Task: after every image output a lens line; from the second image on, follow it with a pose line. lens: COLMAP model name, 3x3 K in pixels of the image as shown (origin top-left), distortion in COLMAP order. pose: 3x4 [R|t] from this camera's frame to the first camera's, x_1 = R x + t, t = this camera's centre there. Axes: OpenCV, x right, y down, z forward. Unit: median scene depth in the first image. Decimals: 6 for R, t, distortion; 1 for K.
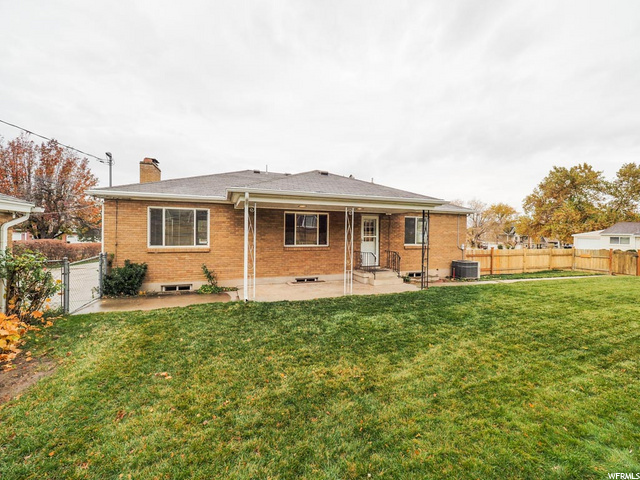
lens RADIAL K [[231.6, 0, 320.0], [0, 231.6, 240.0], [0, 0, 1]] dist [0.000047, 0.000004]
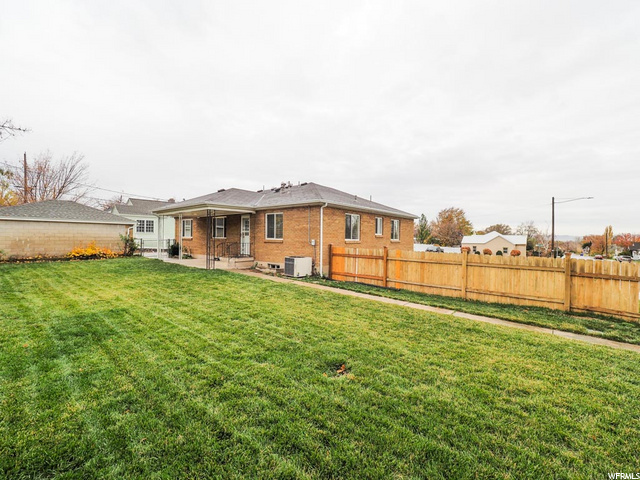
lens RADIAL K [[267.7, 0, 320.0], [0, 267.7, 240.0], [0, 0, 1]] dist [0.001265, 0.000121]
pose [[0.520667, 0.019324, -0.853541, 1.295855], [-0.004444, 0.999792, 0.019924, -0.000342], [0.853748, -0.006580, 0.520645, 0.438356]]
